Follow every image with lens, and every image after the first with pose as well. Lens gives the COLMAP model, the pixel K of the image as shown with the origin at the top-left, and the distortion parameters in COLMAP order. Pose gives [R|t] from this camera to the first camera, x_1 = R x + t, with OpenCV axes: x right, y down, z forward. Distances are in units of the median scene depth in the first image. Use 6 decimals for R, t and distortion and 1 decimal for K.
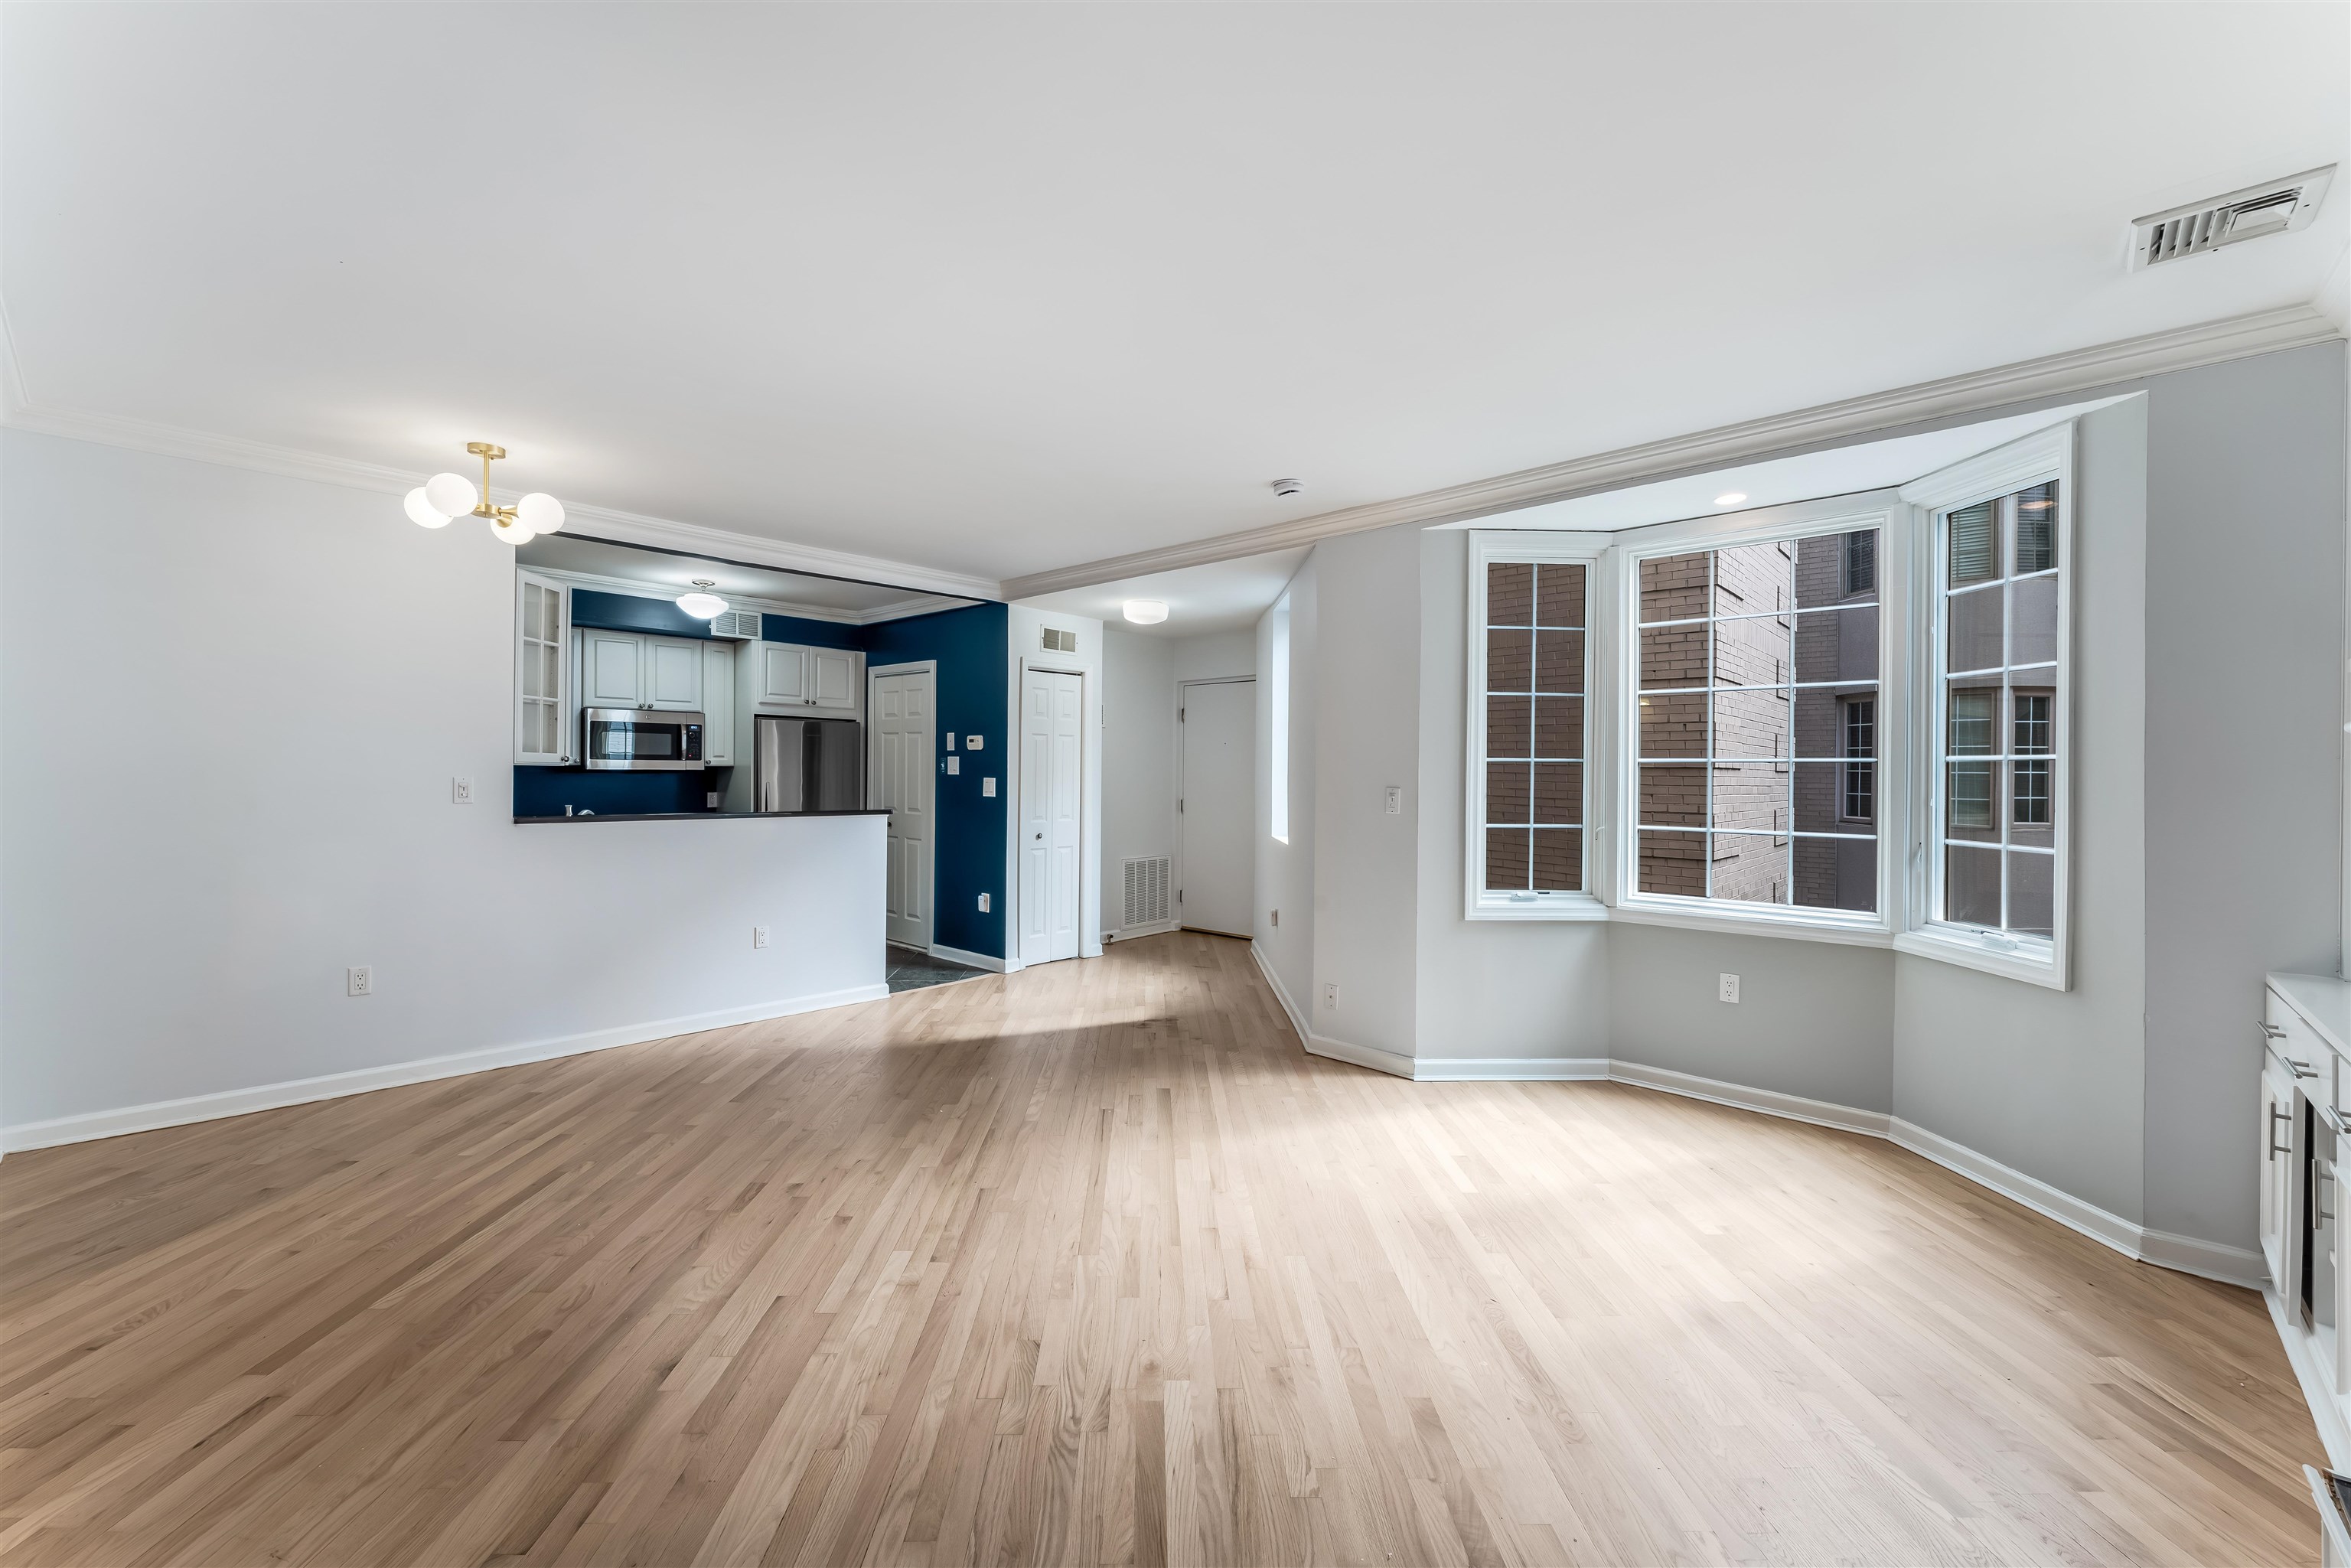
lens RADIAL K [[933.4, 0, 1167.2], [0, 933.4, 777.5], [0, 0, 1]] dist [0.000607, -0.000213]
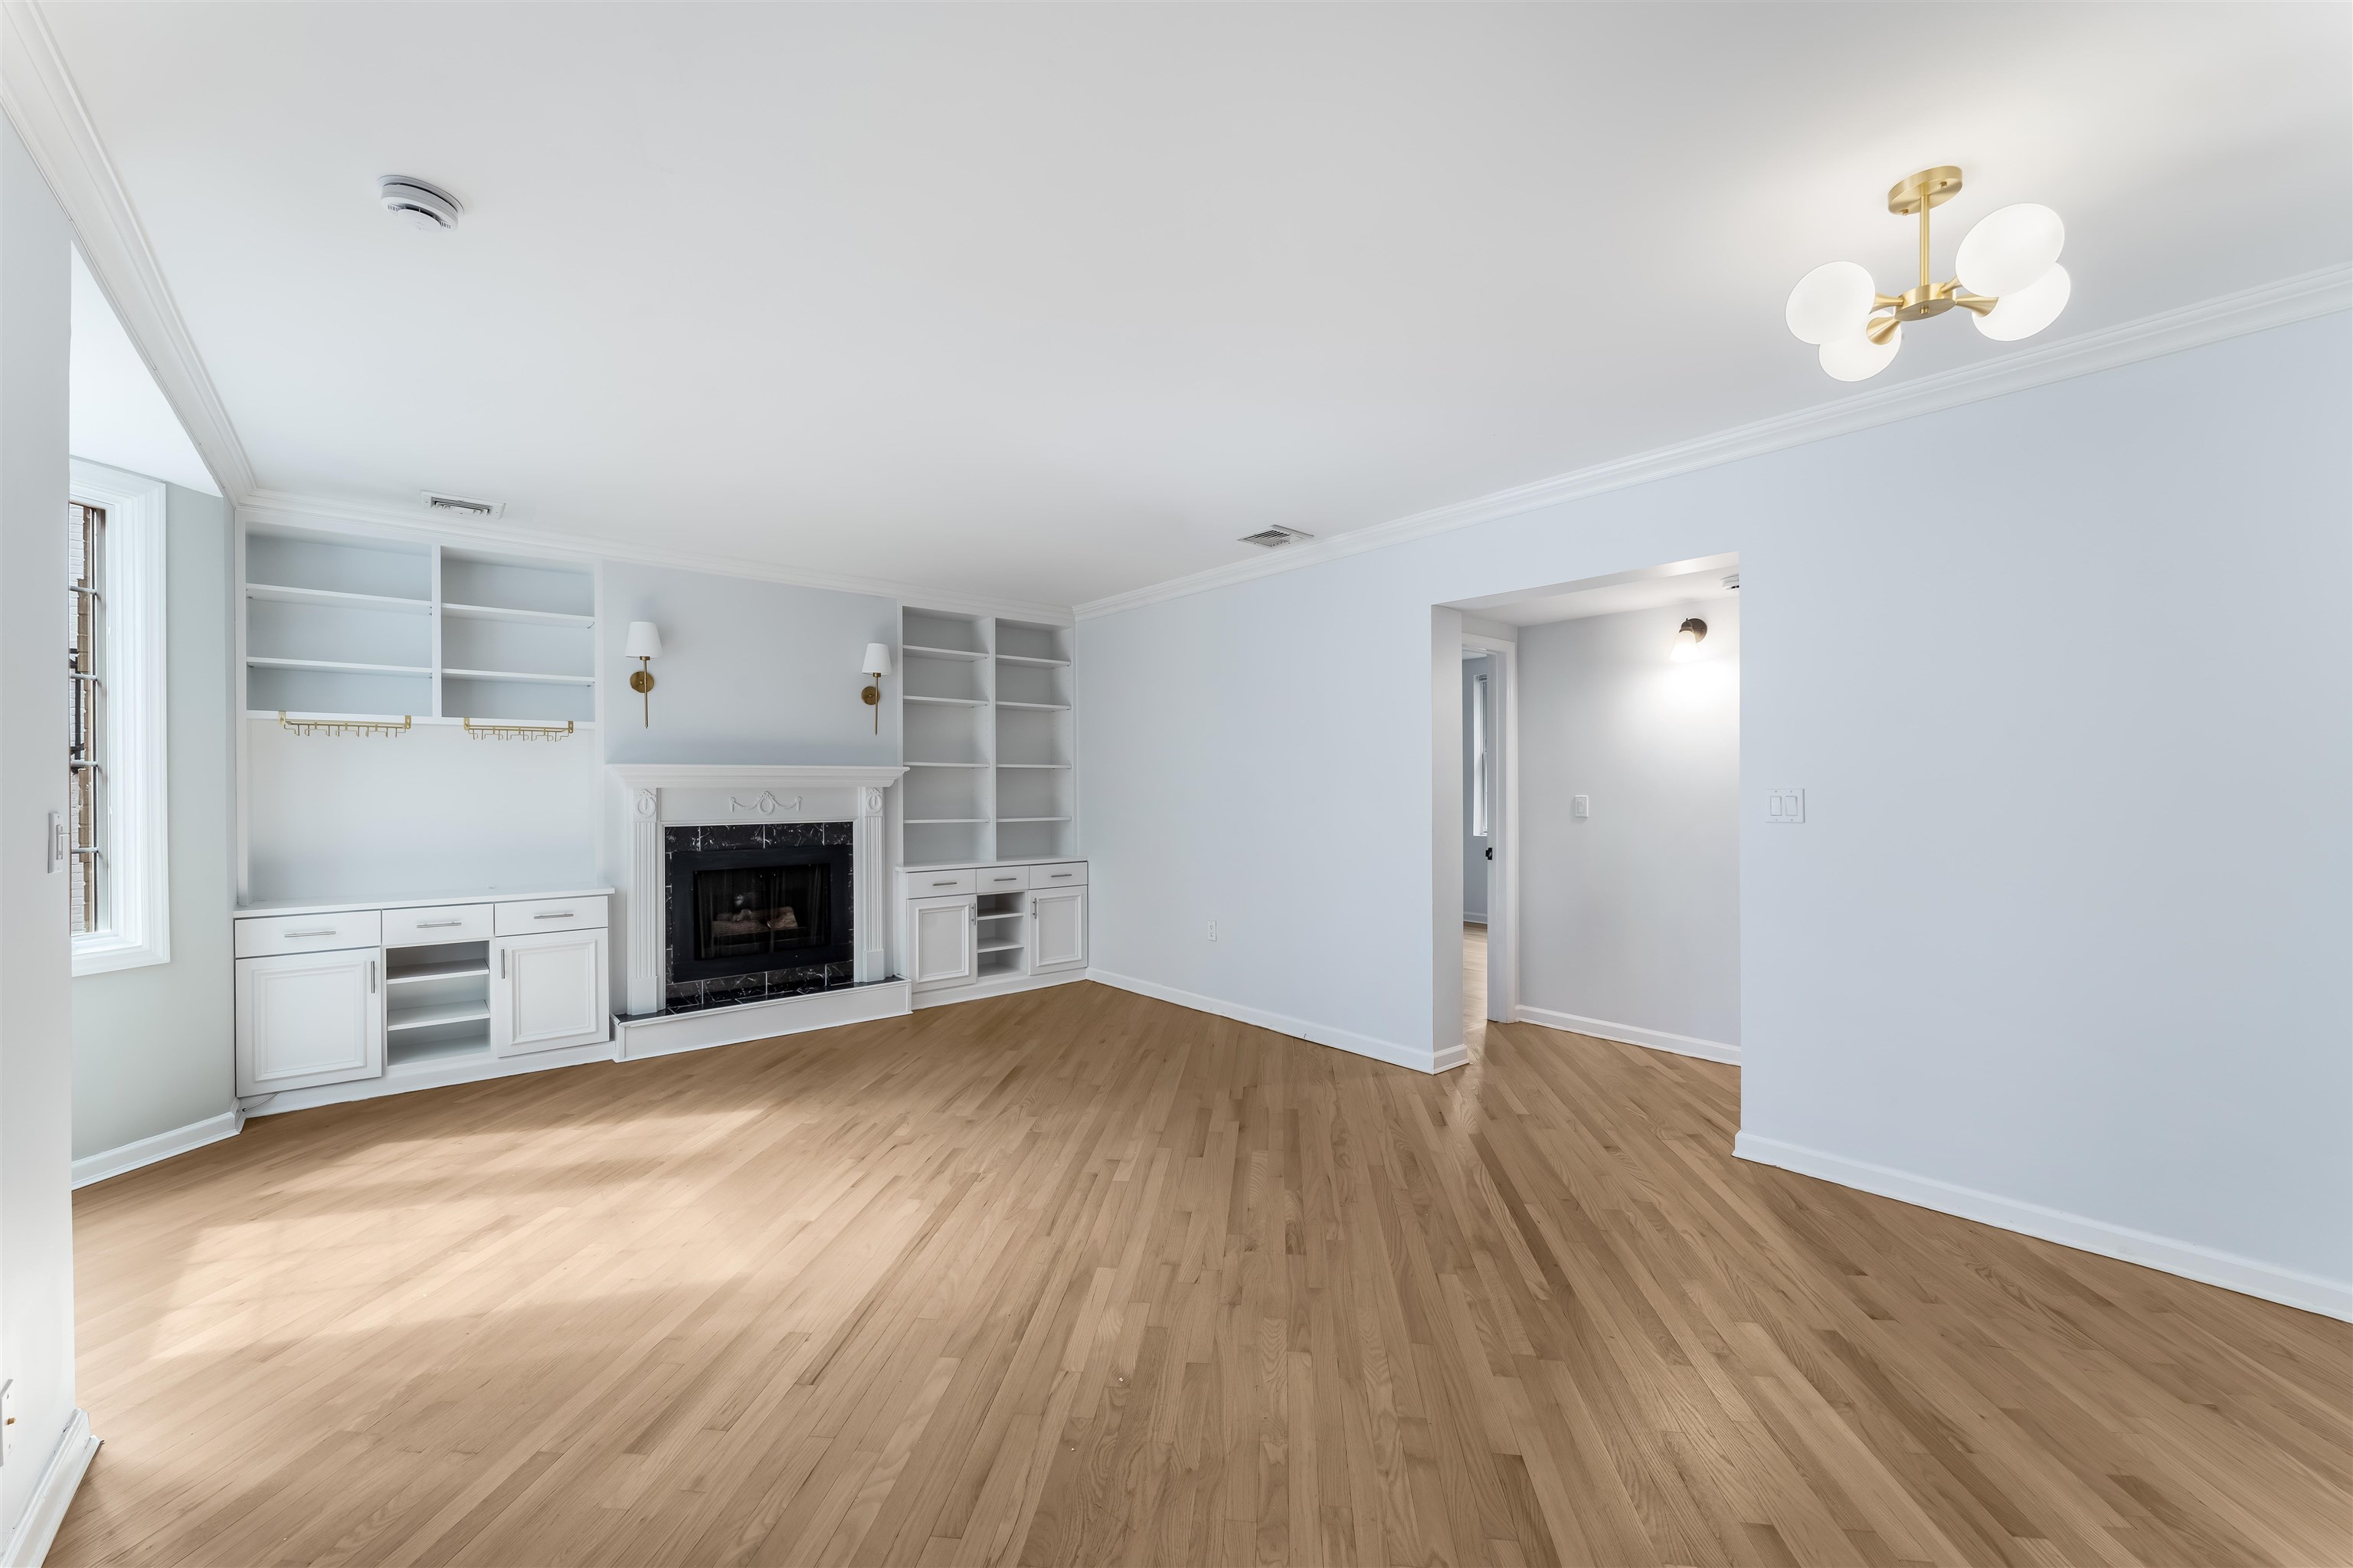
lens RADIAL K [[945.3, 0, 1175.0], [0, 945.3, 793.2], [0, 0, 1]] dist [-0.000407, -0.000225]
pose [[-0.990805, -0.006379, 0.135149, -0.227449], [-0.004422, 0.999881, 0.014775, -0.005099], [-0.135228, 0.014041, -0.990715, 0.969780]]
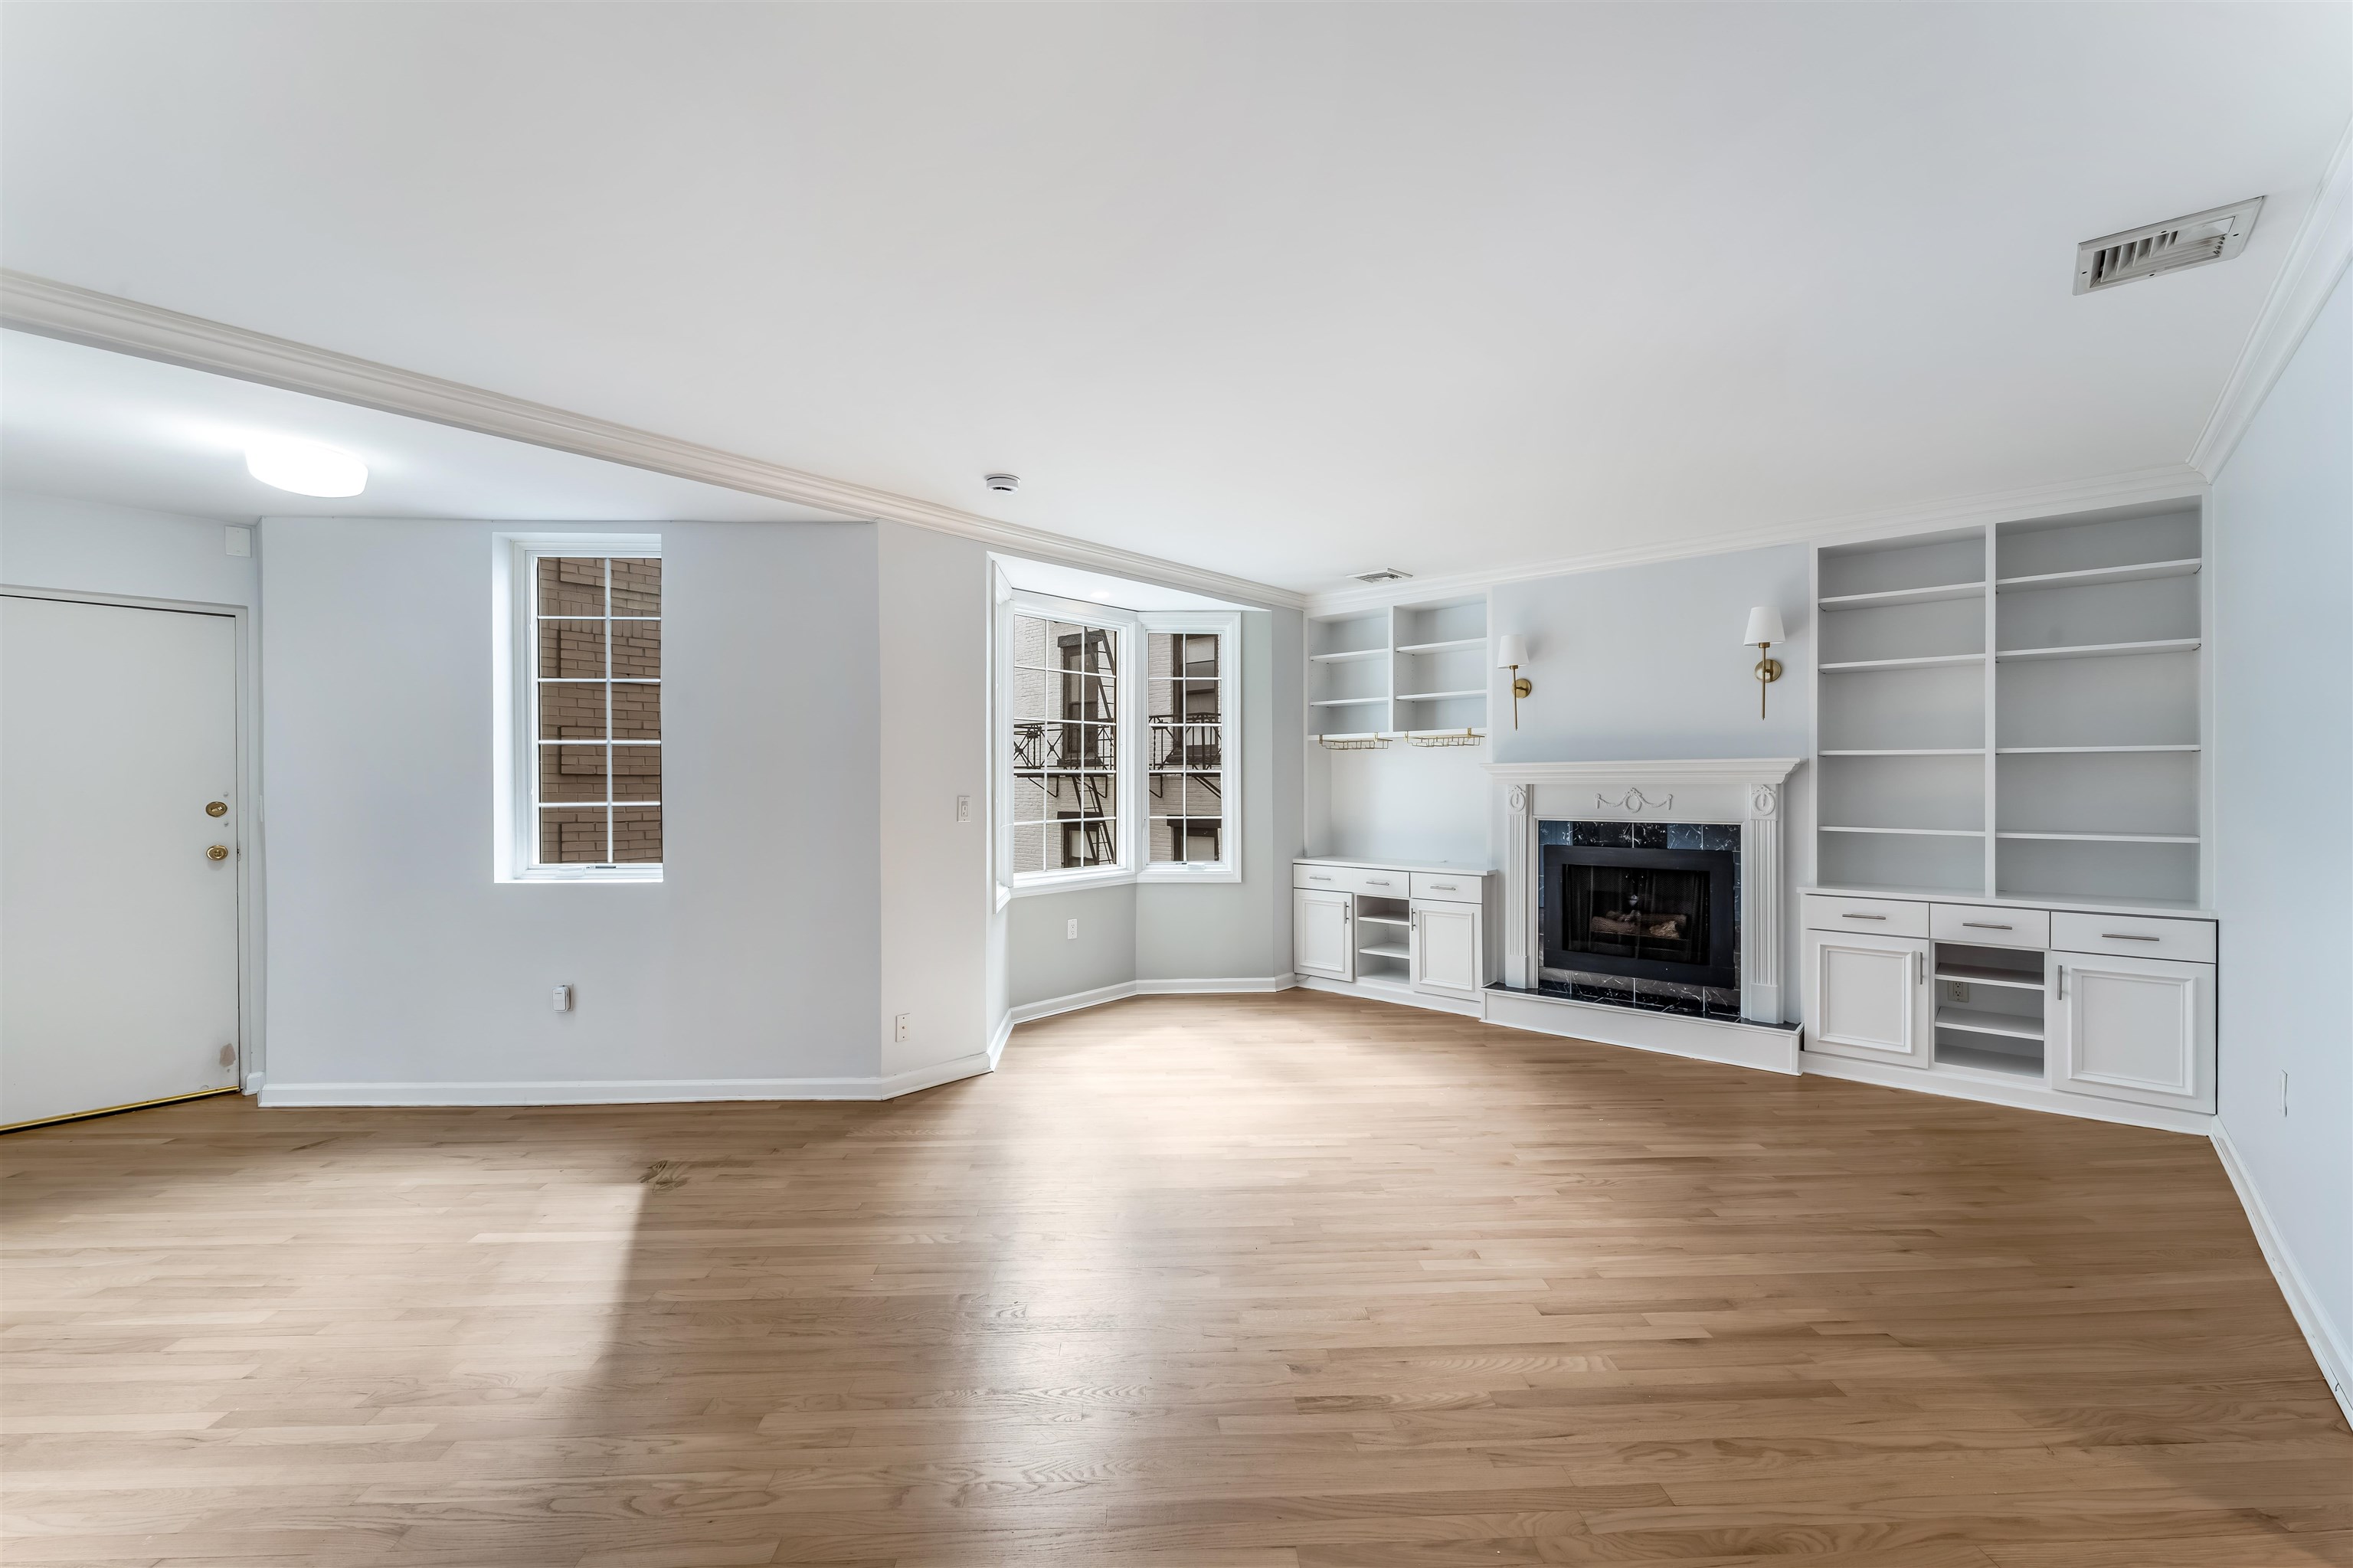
lens RADIAL K [[952.3, 0, 1172.5], [0, 952.3, 779.0], [0, 0, 1]] dist [-0.000586, -0.000077]
pose [[-0.004841, -0.001888, 0.999986, -0.570361], [0.008422, 0.999963, 0.001929, -0.004852], [-0.999953, 0.008431, -0.004825, 0.559334]]
